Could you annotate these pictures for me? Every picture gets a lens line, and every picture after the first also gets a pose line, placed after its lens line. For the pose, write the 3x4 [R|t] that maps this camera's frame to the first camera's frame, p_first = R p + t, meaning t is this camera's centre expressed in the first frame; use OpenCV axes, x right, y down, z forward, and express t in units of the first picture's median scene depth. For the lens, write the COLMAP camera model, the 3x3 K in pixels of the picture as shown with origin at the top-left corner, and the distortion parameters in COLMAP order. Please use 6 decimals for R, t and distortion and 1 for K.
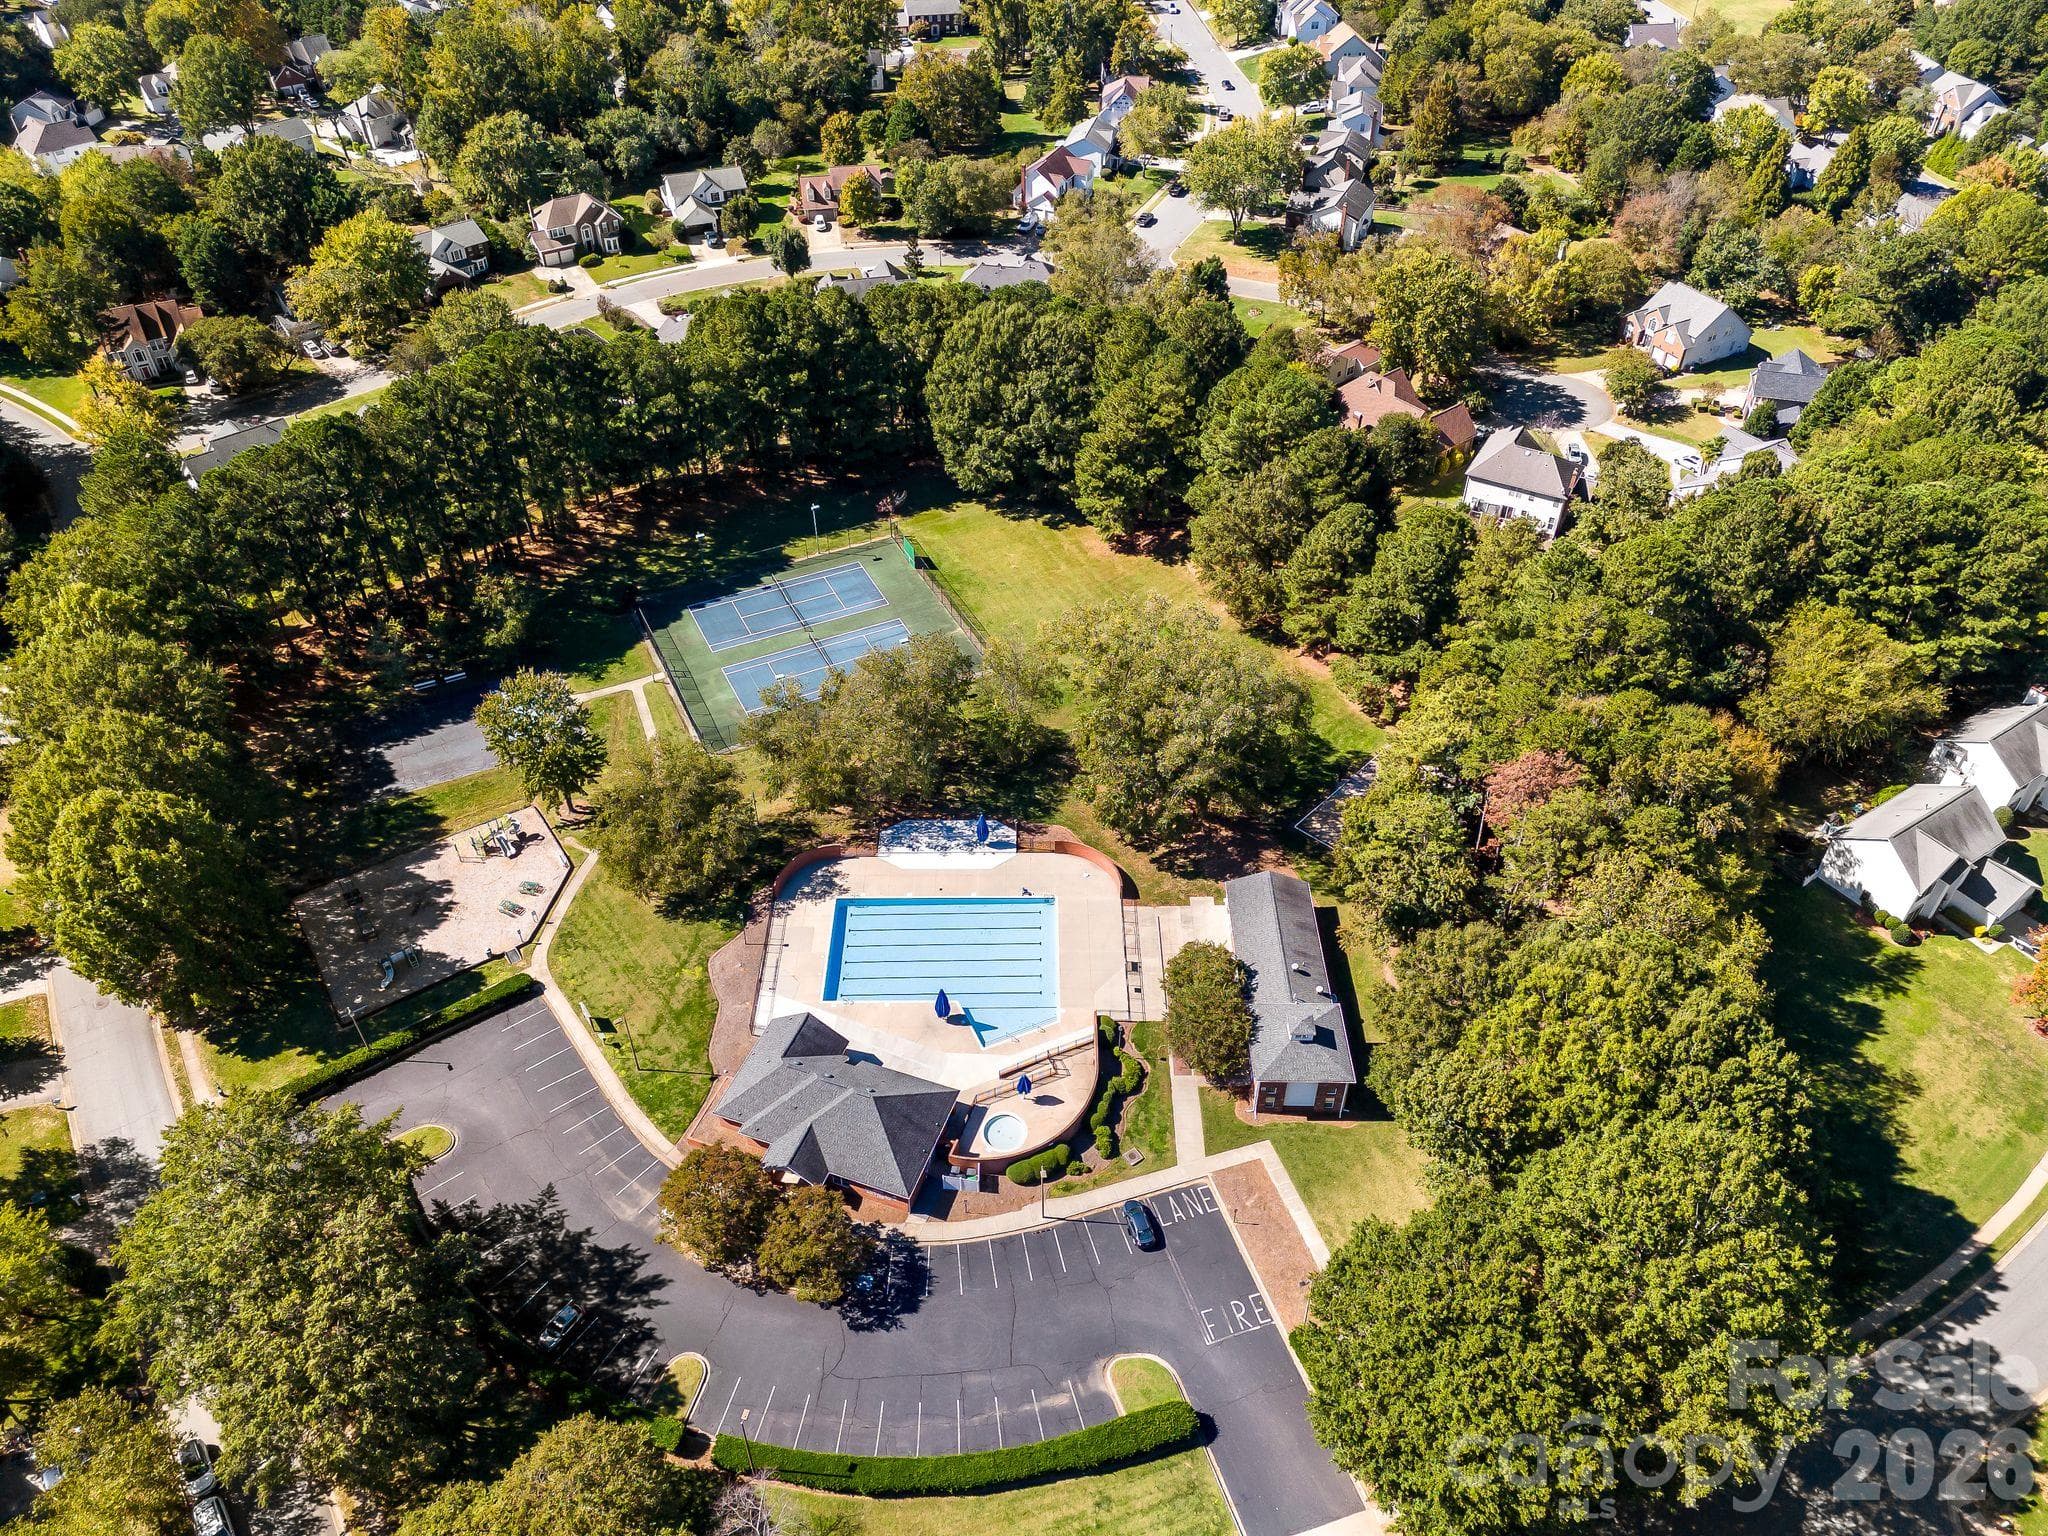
lens RADIAL K [[1484.8, 0, 1024.0], [0, 1484.8, 768.0], [0, 0, 1]] dist [-0.000268, -0.000216]
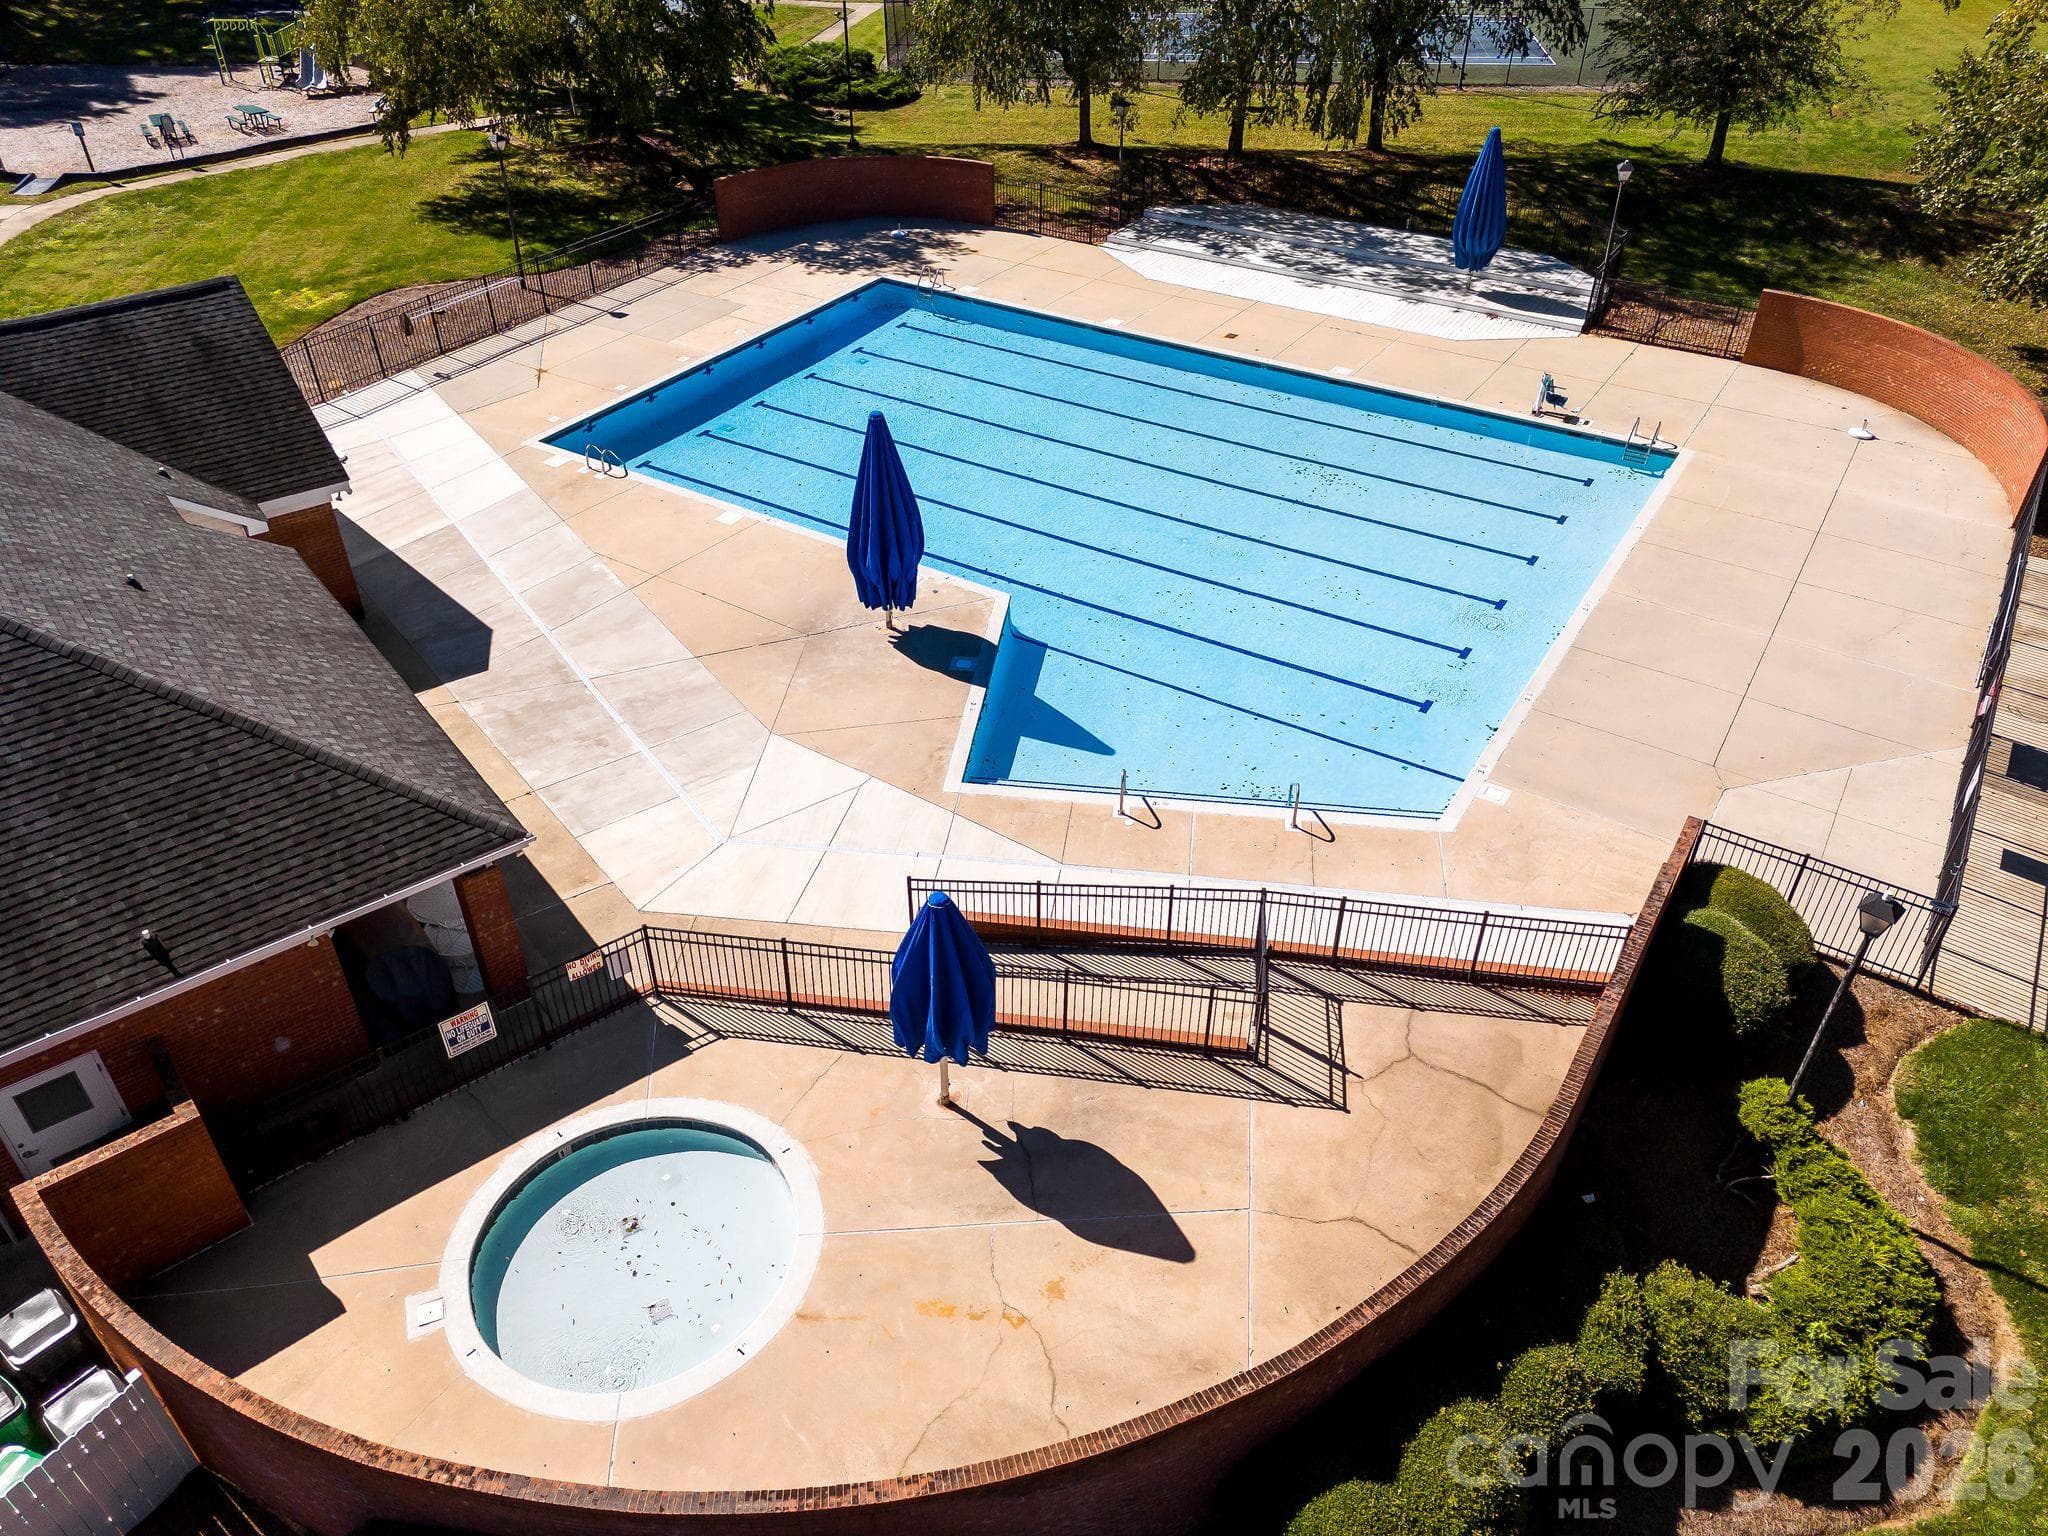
lens RADIAL K [[1484.8, 0, 1024.0], [0, 1484.8, 768.0], [0, 0, 1]] dist [-0.000268, -0.000216]
pose [[0.841850, 0.319548, -0.434945, 0.051452], [-0.363617, 0.931343, -0.019548, 0.177521], [0.398836, 0.174609, 0.900245, 0.800684]]
